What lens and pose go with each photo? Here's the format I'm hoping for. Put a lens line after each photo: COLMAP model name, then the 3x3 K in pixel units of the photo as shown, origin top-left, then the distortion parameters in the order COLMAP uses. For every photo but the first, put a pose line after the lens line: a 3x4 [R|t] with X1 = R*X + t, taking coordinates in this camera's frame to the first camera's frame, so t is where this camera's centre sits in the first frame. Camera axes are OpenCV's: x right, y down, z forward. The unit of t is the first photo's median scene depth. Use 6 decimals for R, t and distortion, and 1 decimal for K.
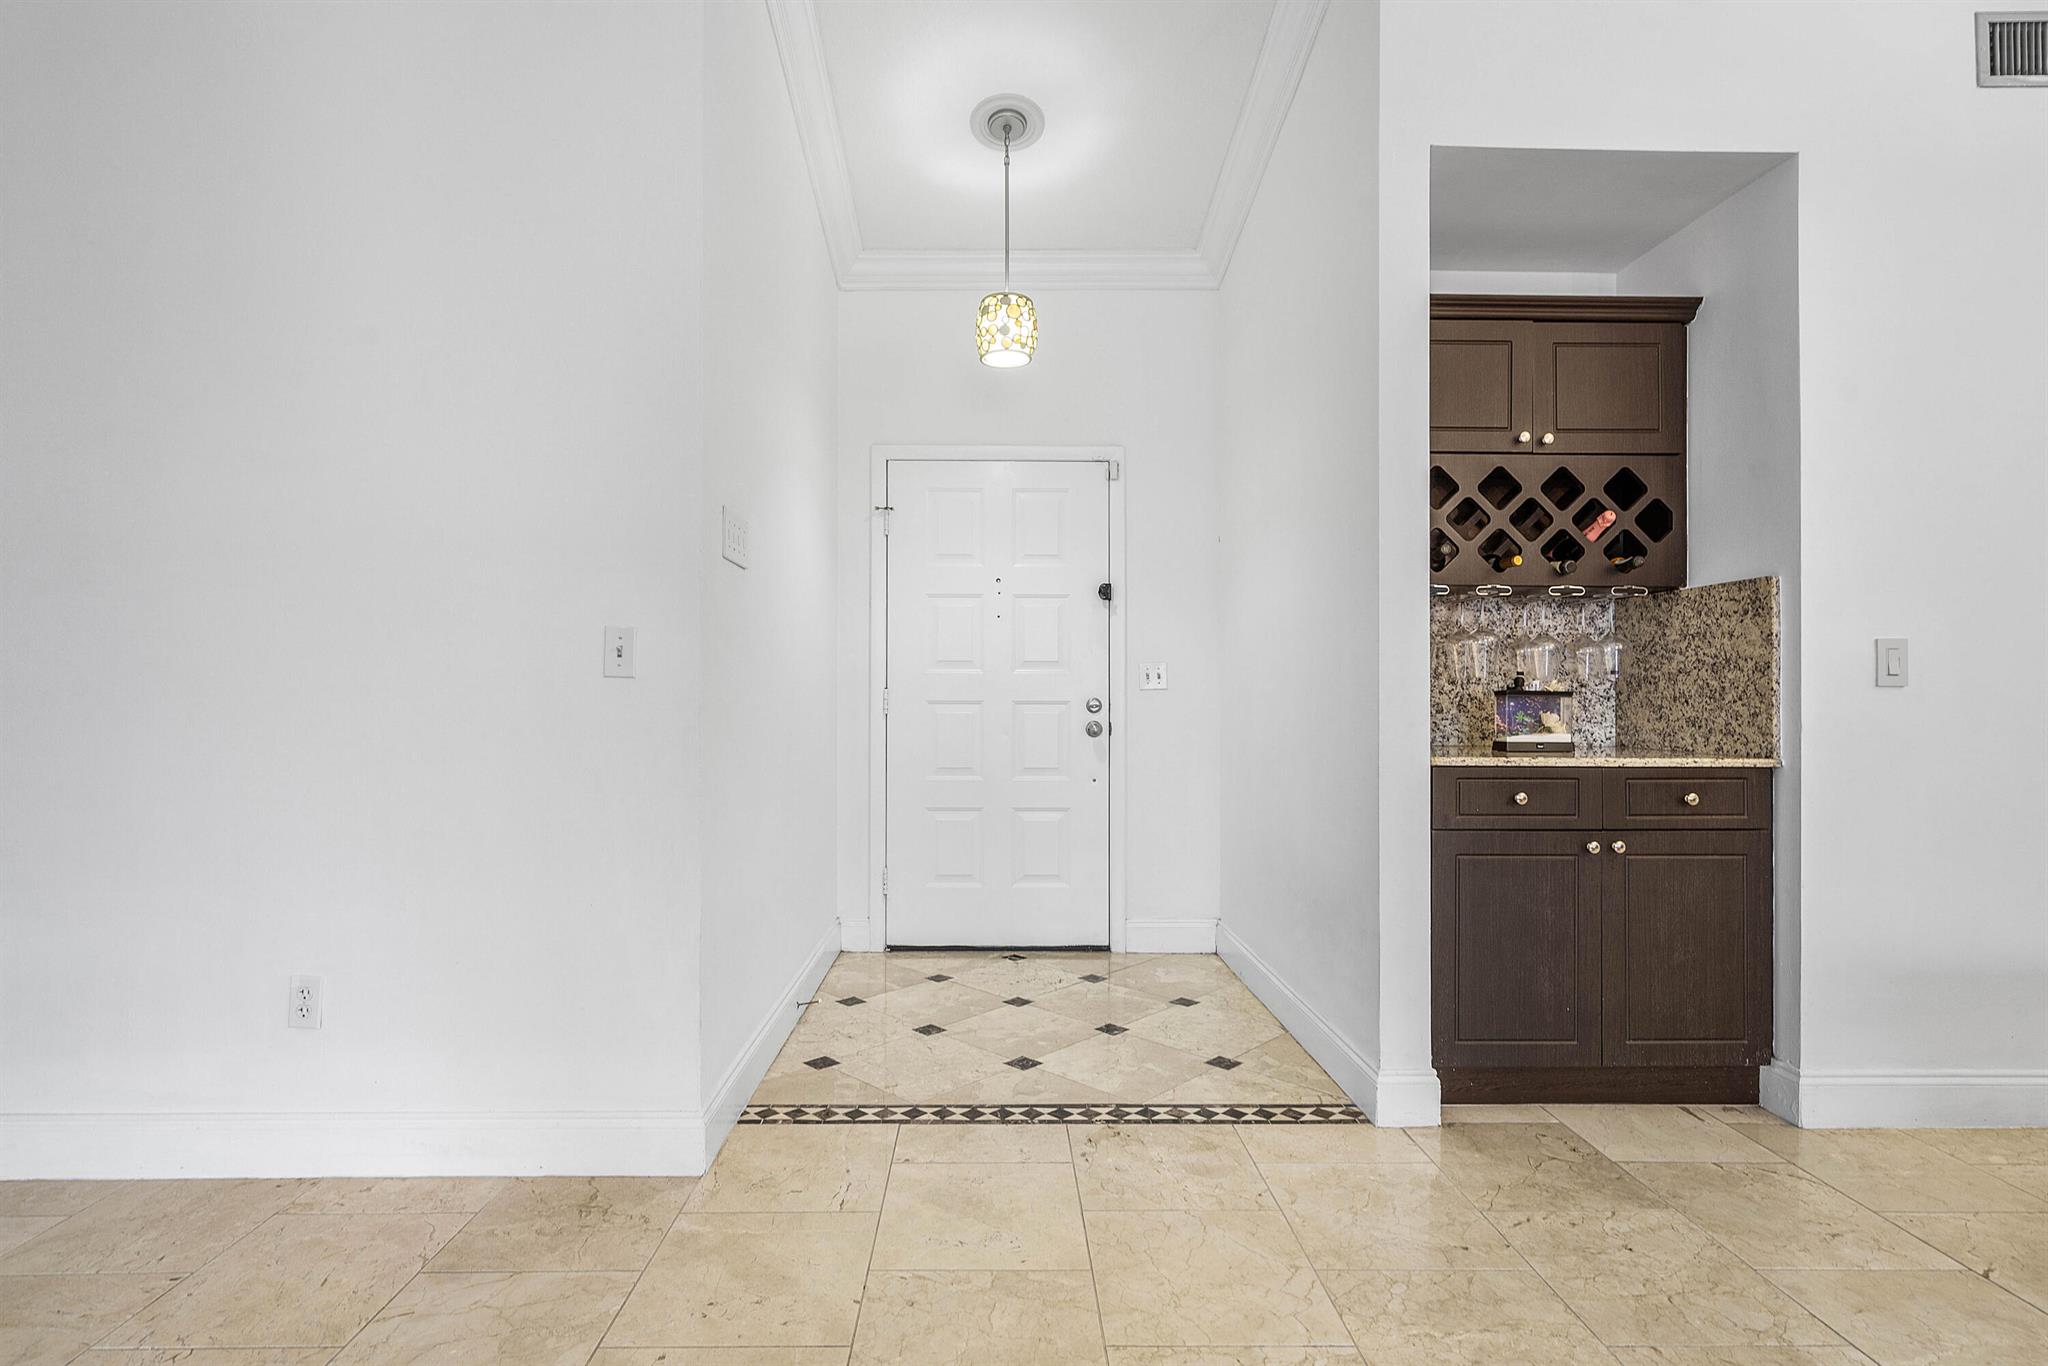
lens RADIAL K [[962.1, 0, 1019.2], [0, 962.1, 715.8], [0, 0, 1]] dist [0.000352, 0.000250]
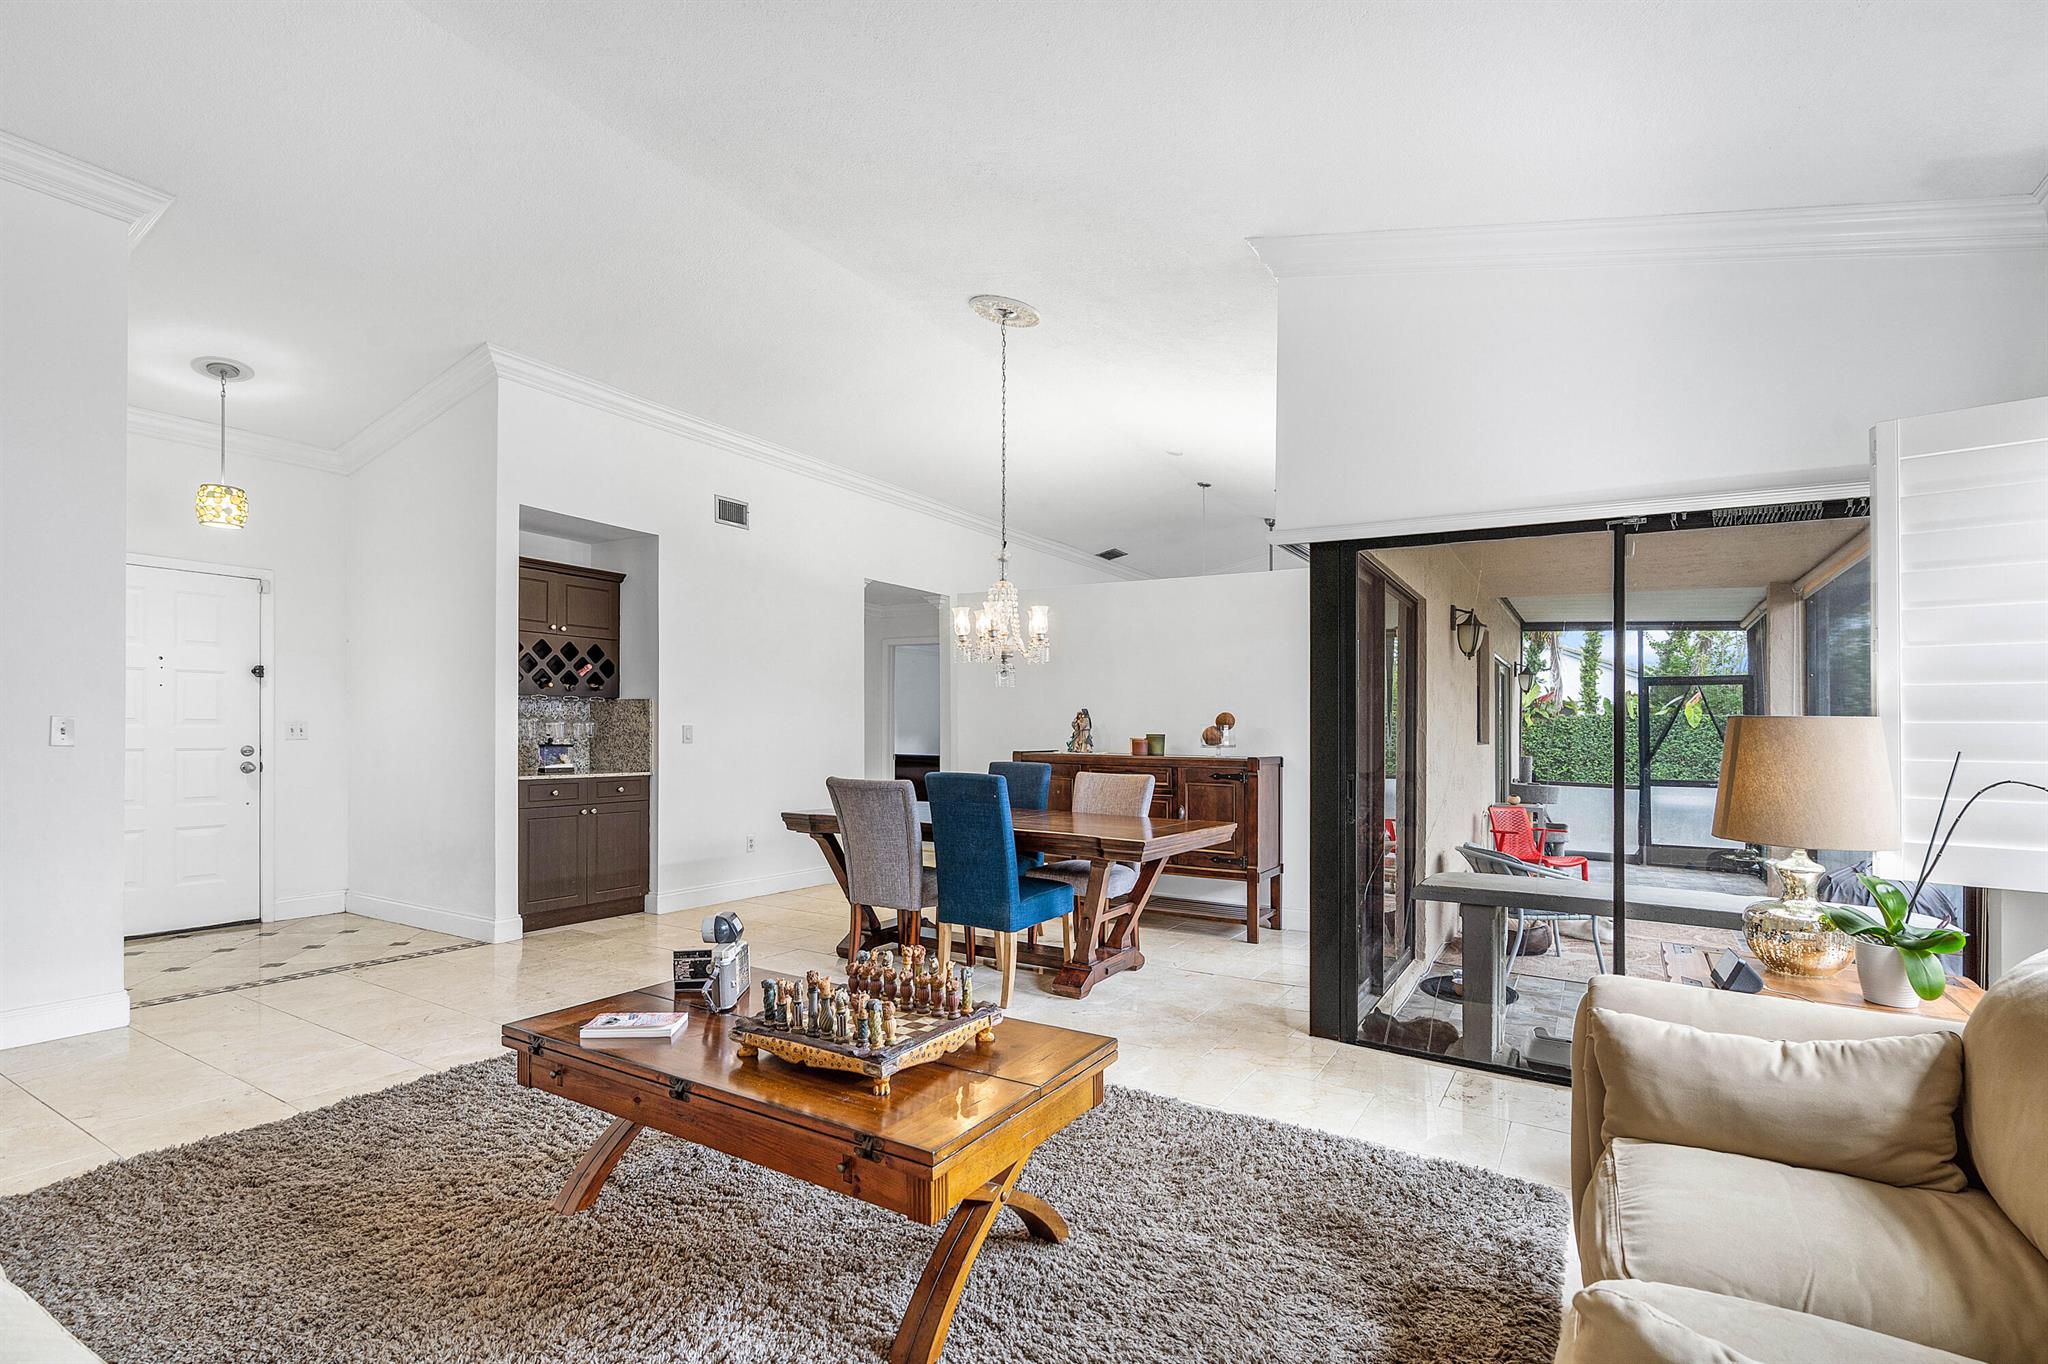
lens RADIAL K [[962.1, 0, 1019.2], [0, 962.1, 714.8], [0, 0, 1]] dist [0.000352, 0.000250]
pose [[0.537811, 0.017056, 0.842893, -0.729071], [0.003999, 0.999732, -0.022782, -0.038742], [-0.843056, 0.015623, 0.537599, -1.038764]]
